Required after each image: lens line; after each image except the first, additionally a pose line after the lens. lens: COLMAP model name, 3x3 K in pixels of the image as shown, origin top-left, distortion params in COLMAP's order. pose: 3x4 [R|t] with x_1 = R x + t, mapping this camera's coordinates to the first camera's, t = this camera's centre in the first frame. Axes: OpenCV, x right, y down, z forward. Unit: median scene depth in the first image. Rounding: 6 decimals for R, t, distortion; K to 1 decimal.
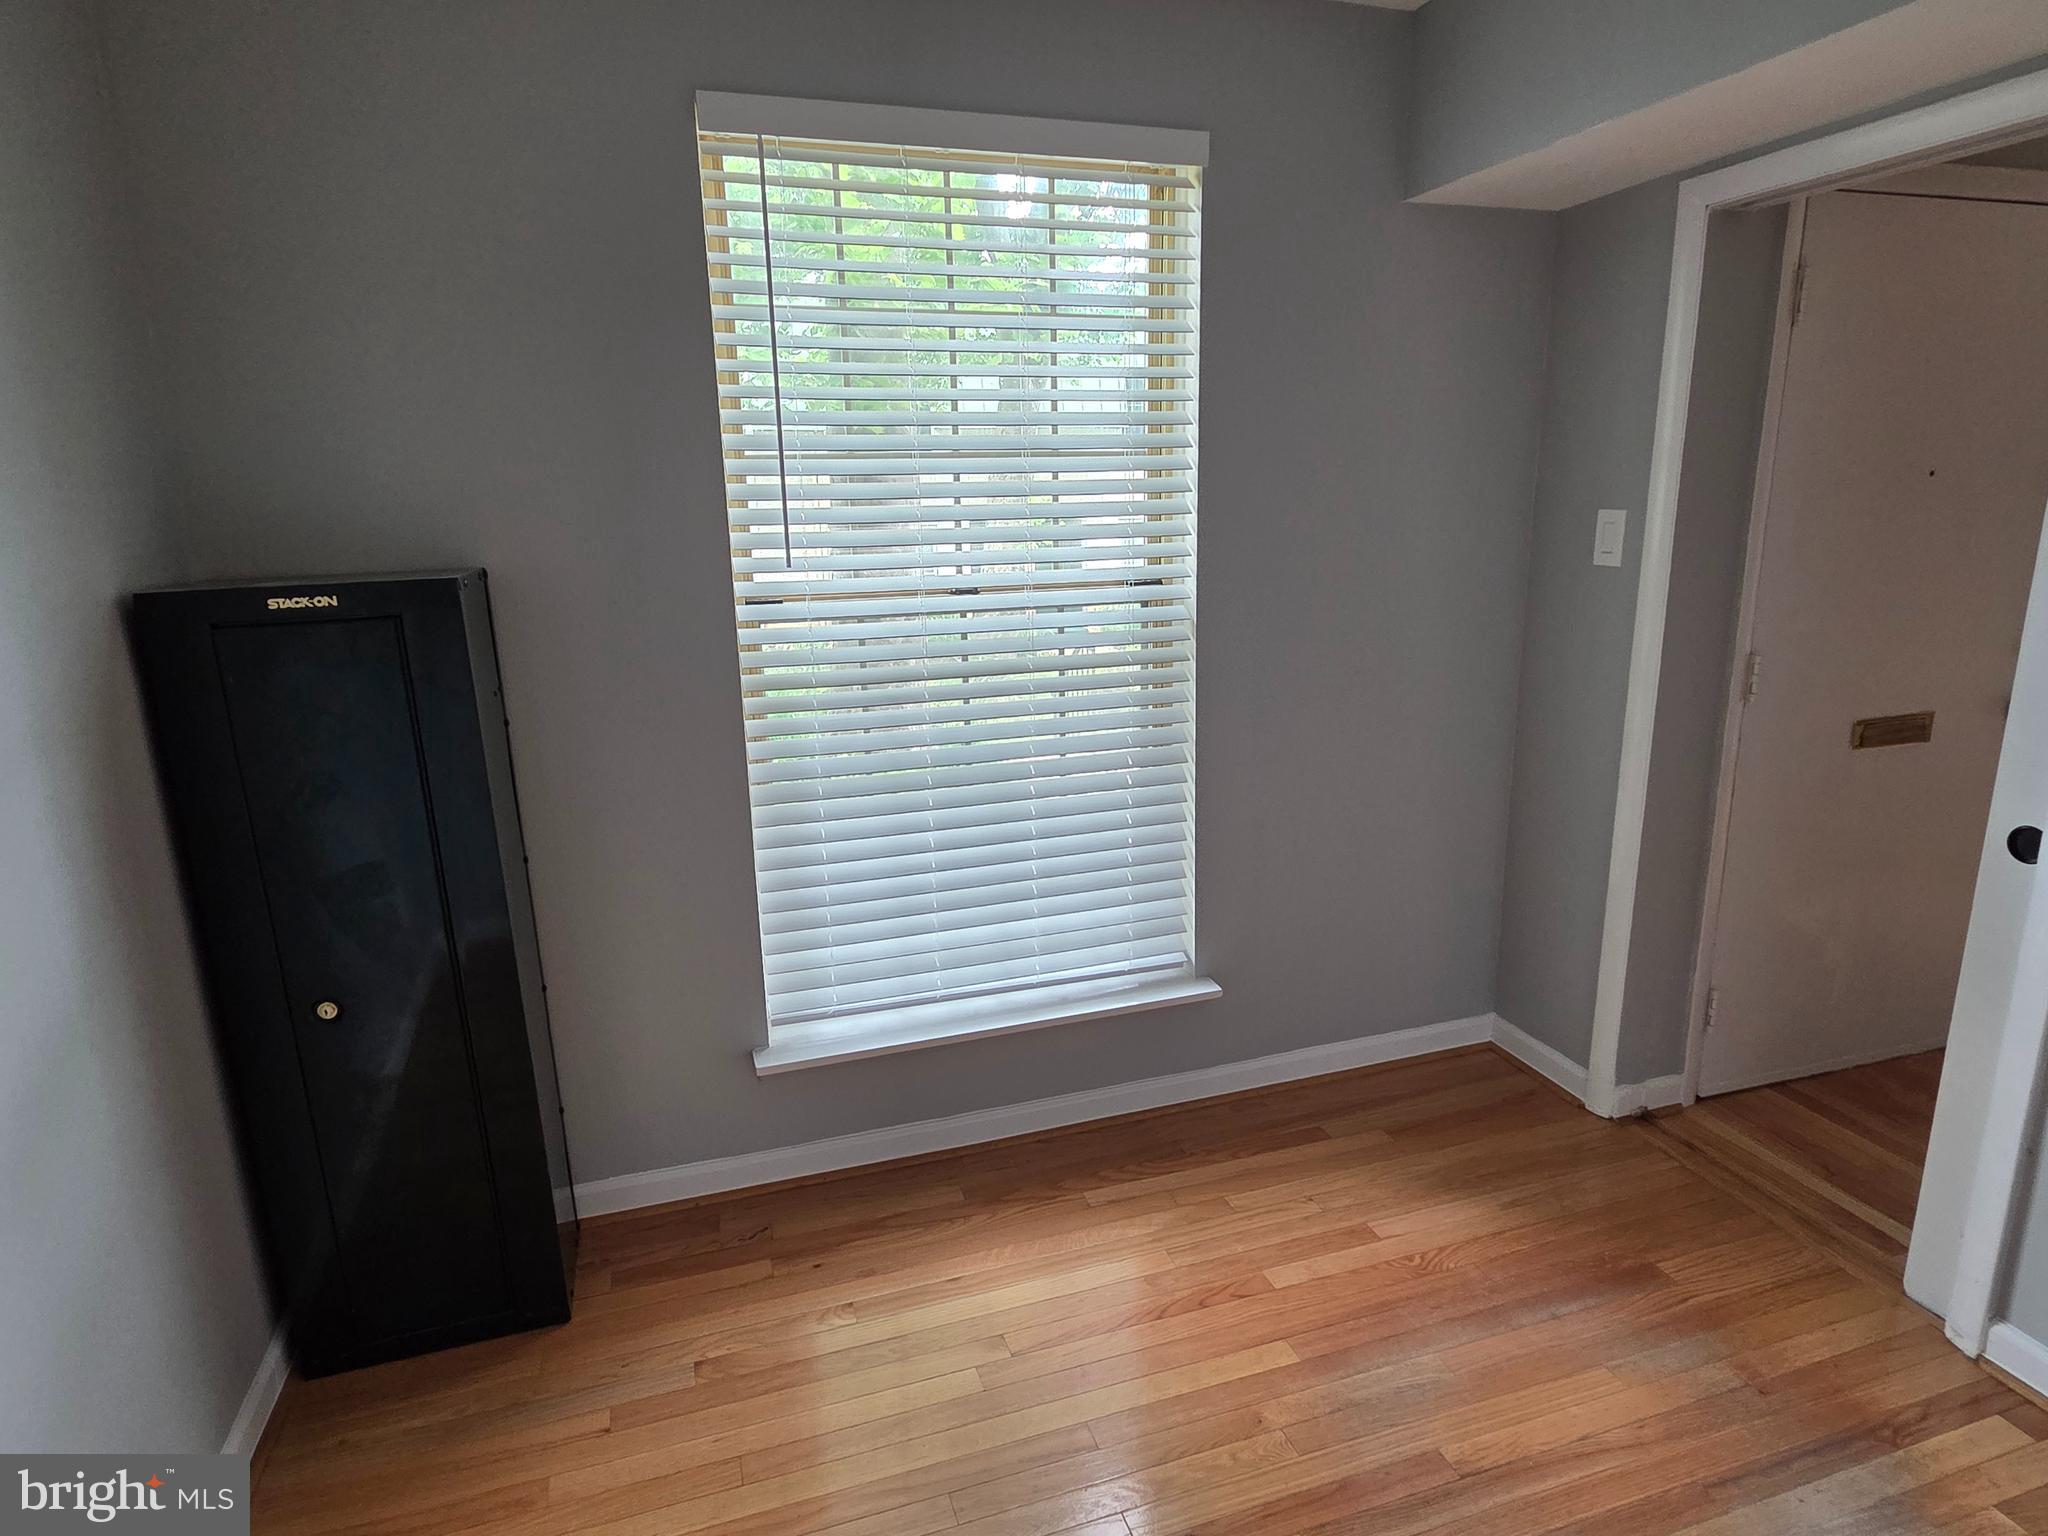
lens RADIAL K [[1129.1, 0, 992.6], [0, 1129.1, 778.4], [0, 0, 1]] dist [0.002056, 0.000648]
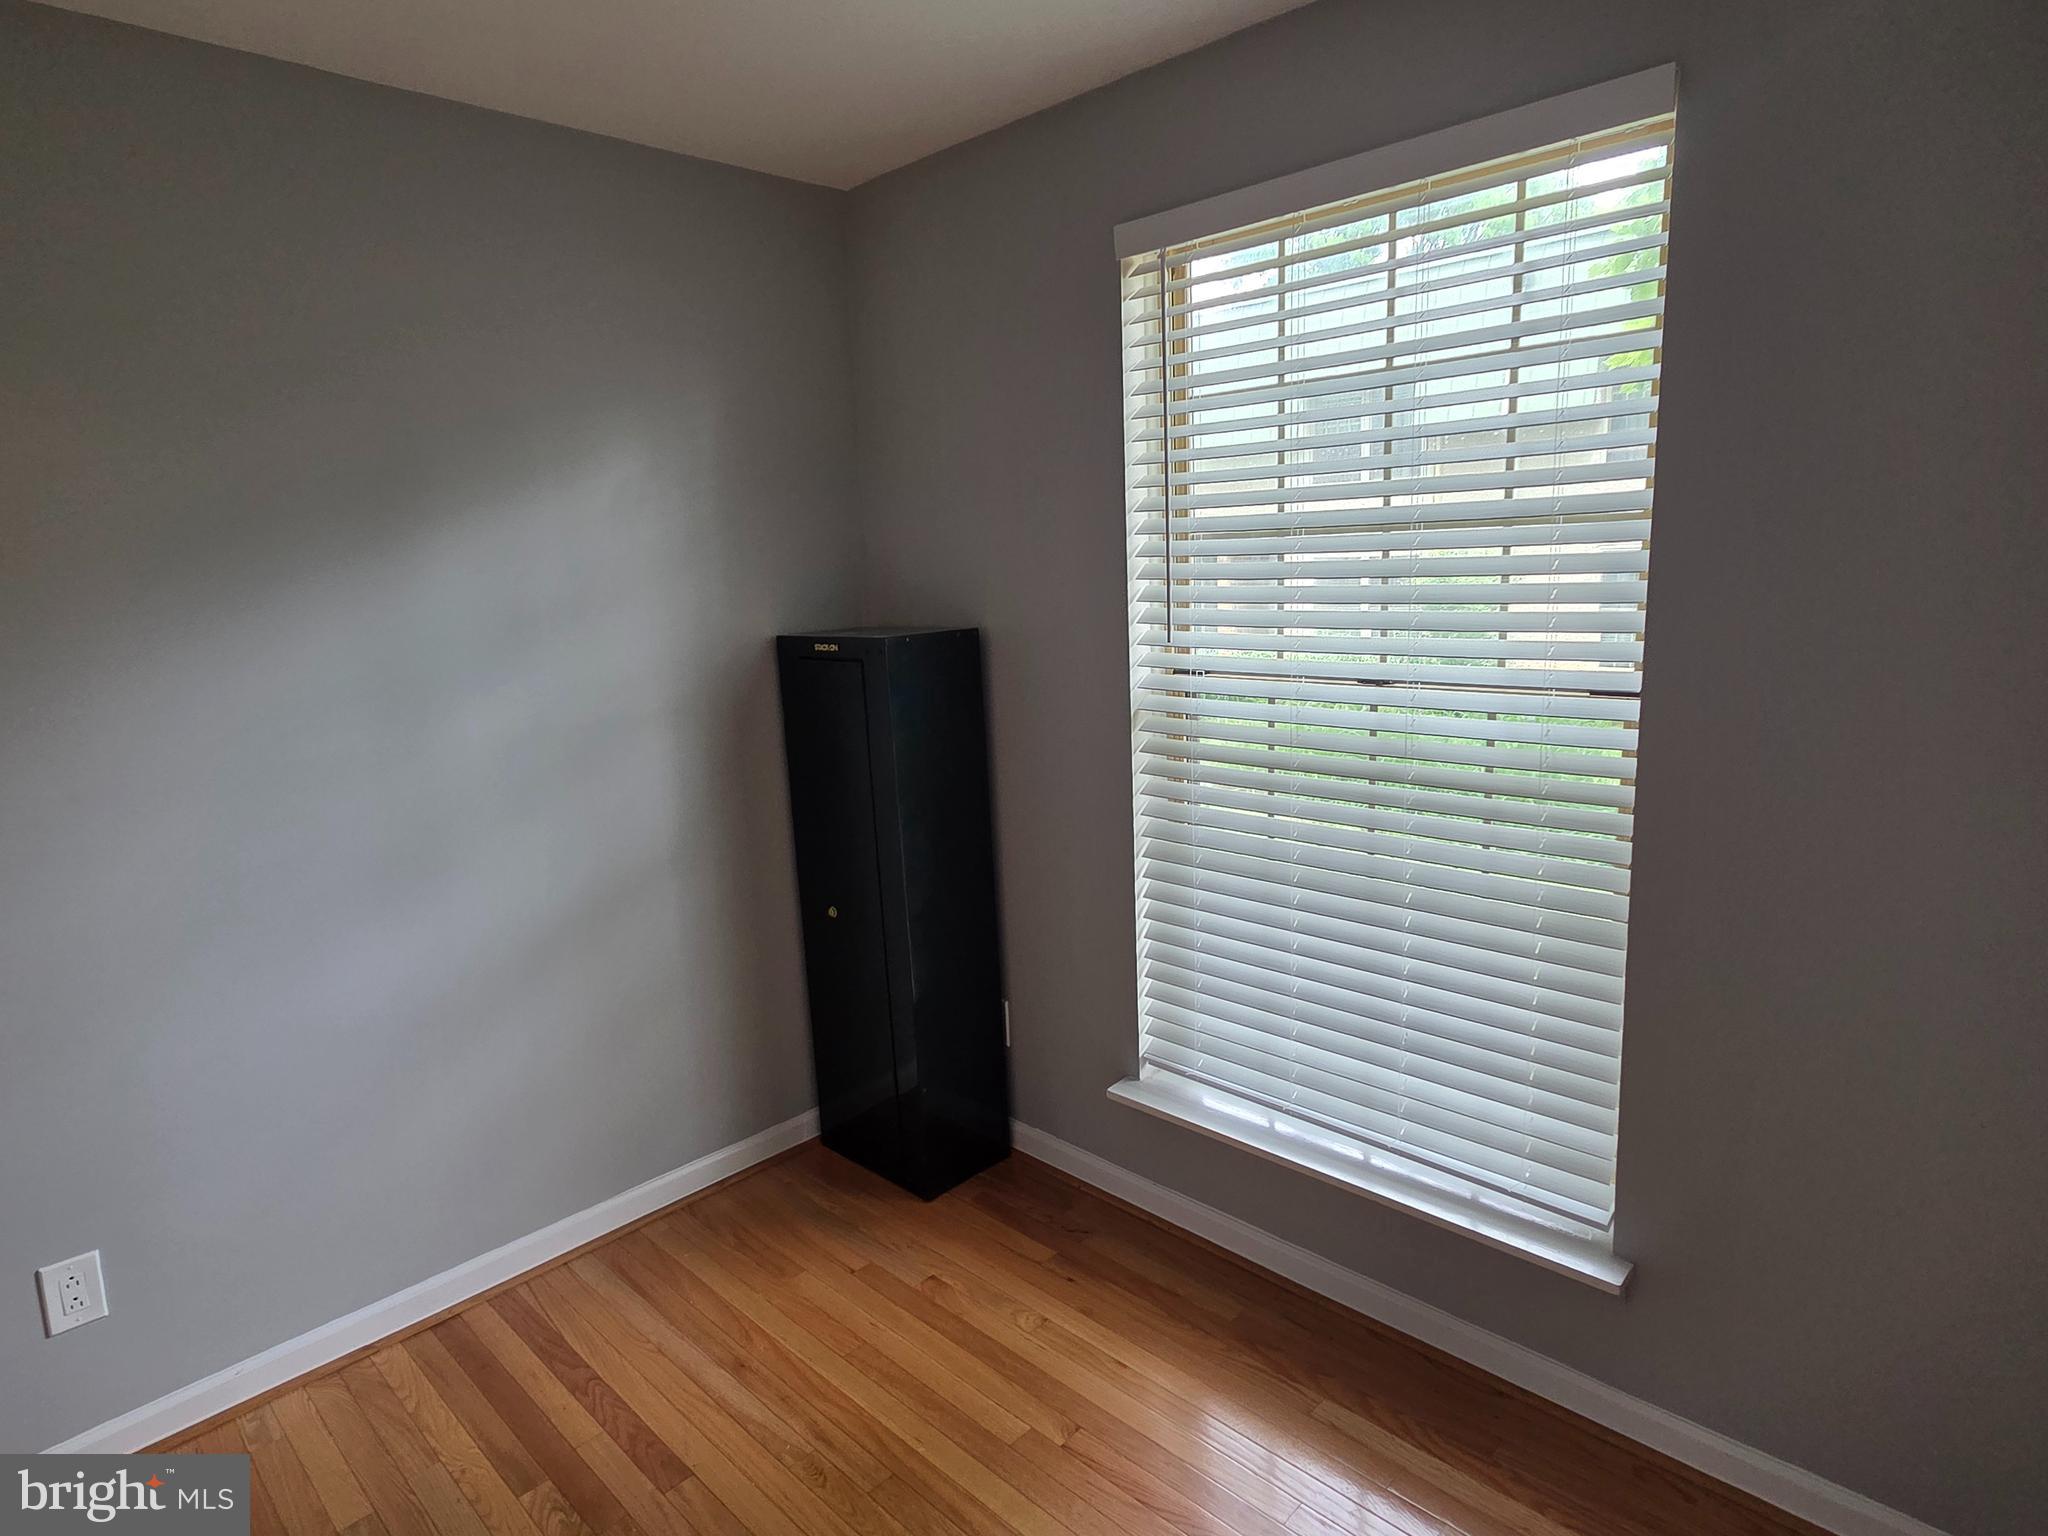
lens RADIAL K [[1144.4, 0, 1024.0], [0, 1144.4, 768.0], [0, 0, 1]] dist [-0.000739, -0.000602]
pose [[0.472023, 0.170630, -0.864916, 0.675732], [-0.181483, 0.978884, 0.094070, -0.142414], [0.862704, 0.112565, 0.493022, 0.355640]]
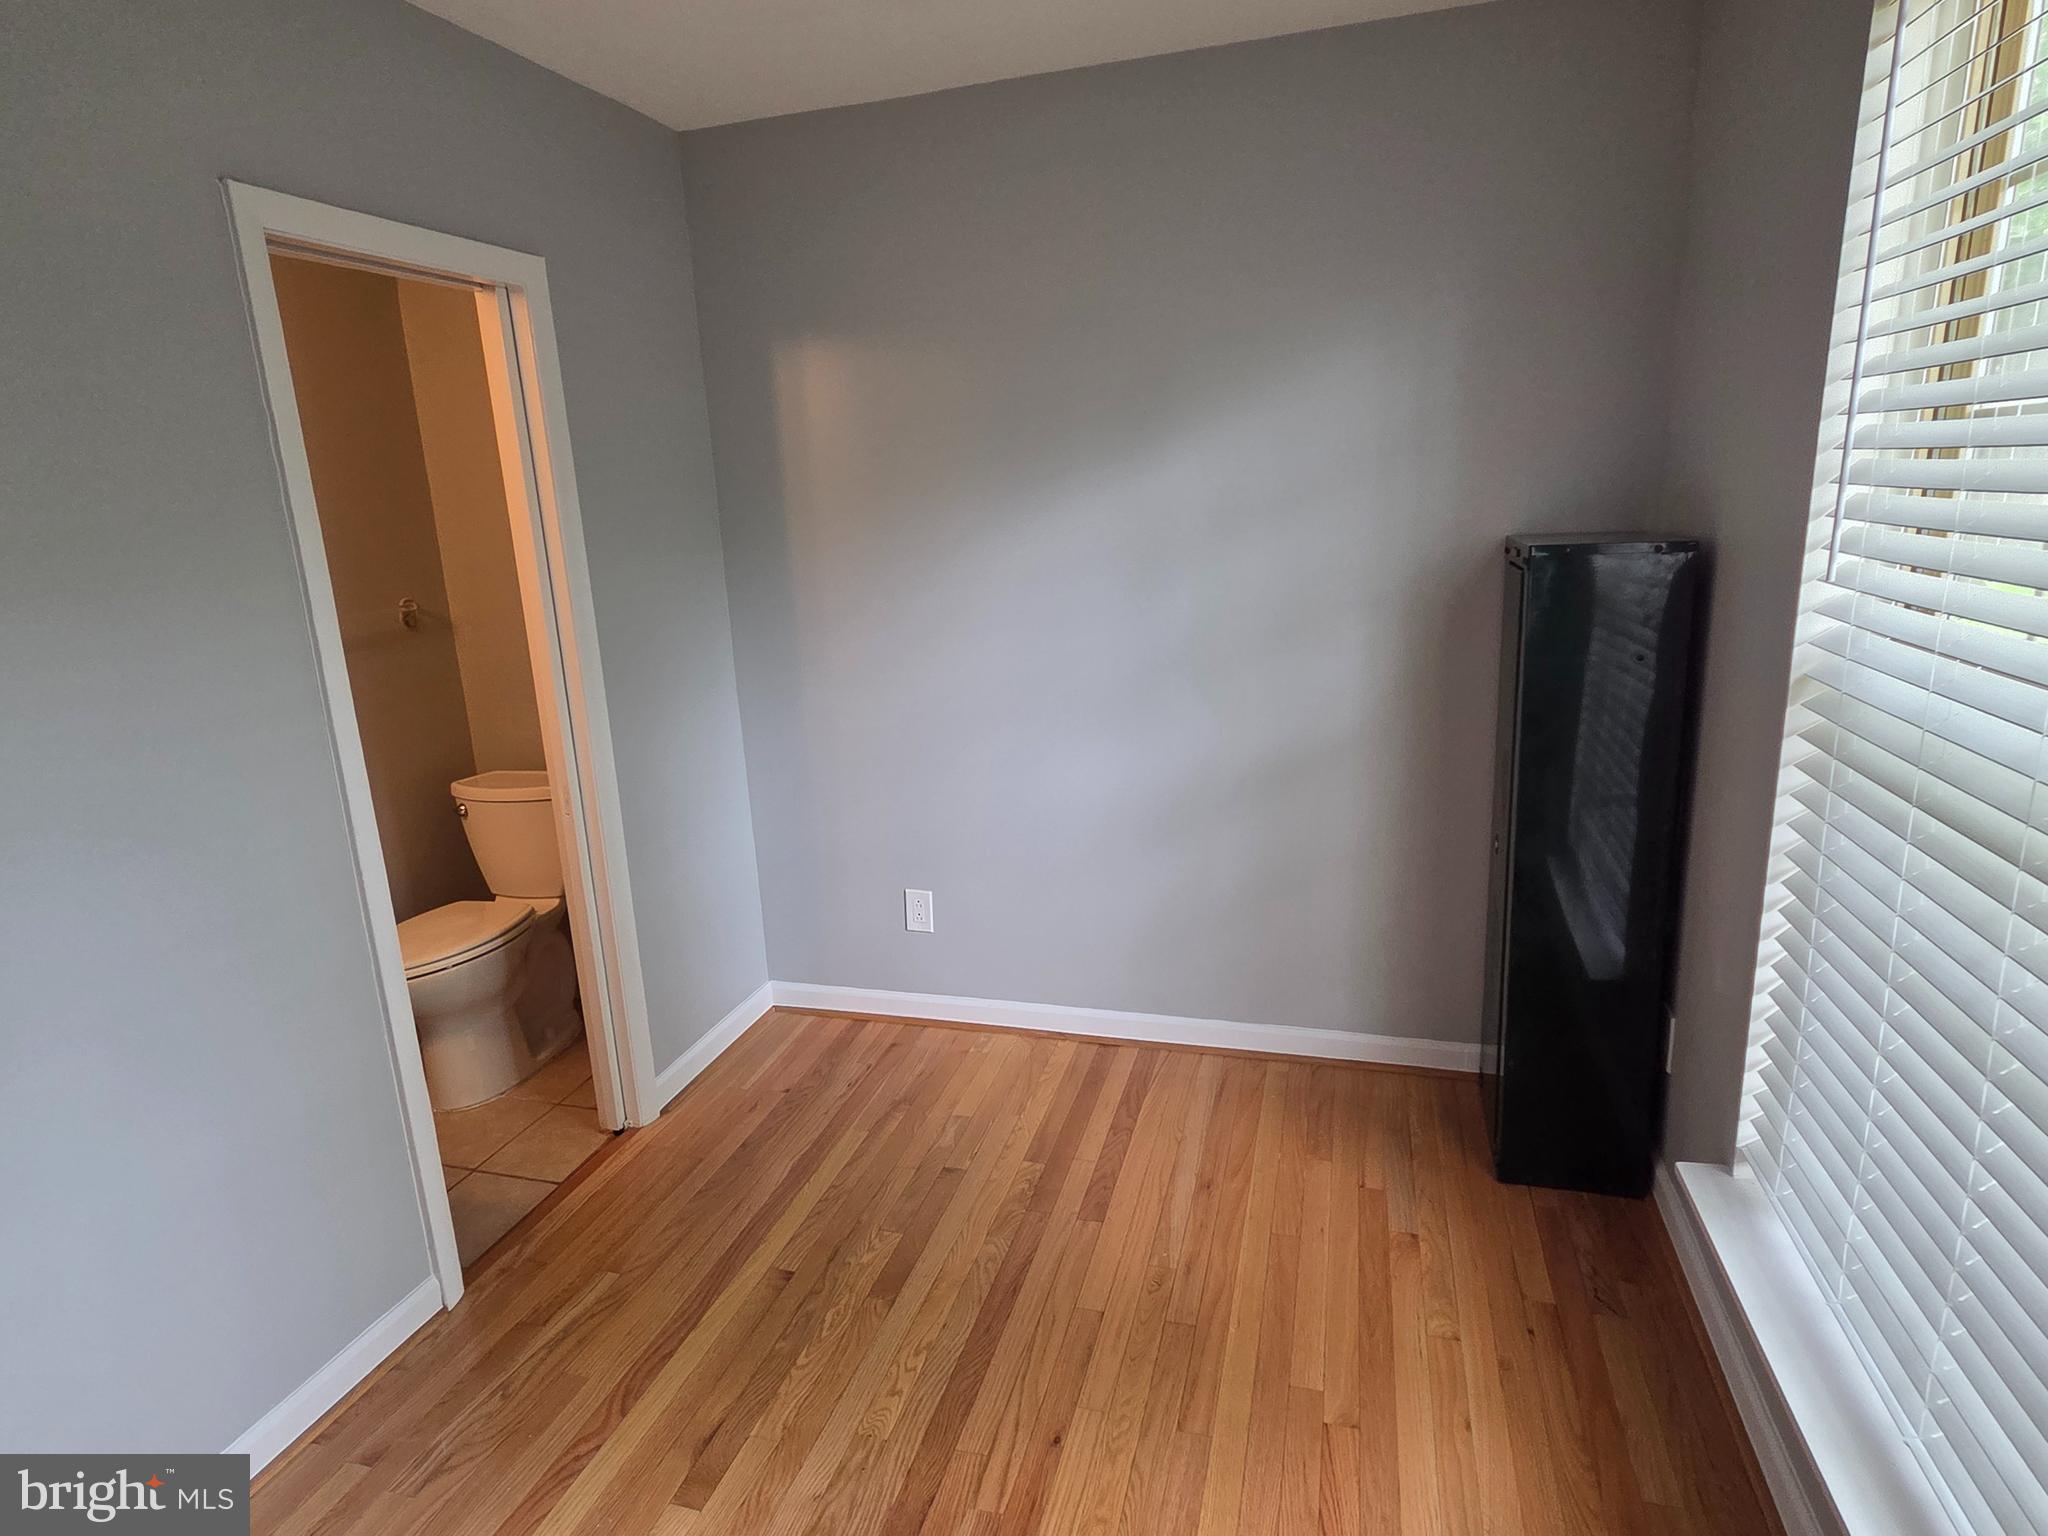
lens RADIAL K [[1129.1, 0, 992.6], [0, 1129.1, 778.4], [0, 0, 1]] dist [0.002056, 0.000648]
pose [[-0.567137, 0.260910, -0.781205, 0.674132], [-0.131137, 0.907793, 0.398391, -0.276094], [0.813117, 0.328387, -0.480628, 0.917545]]
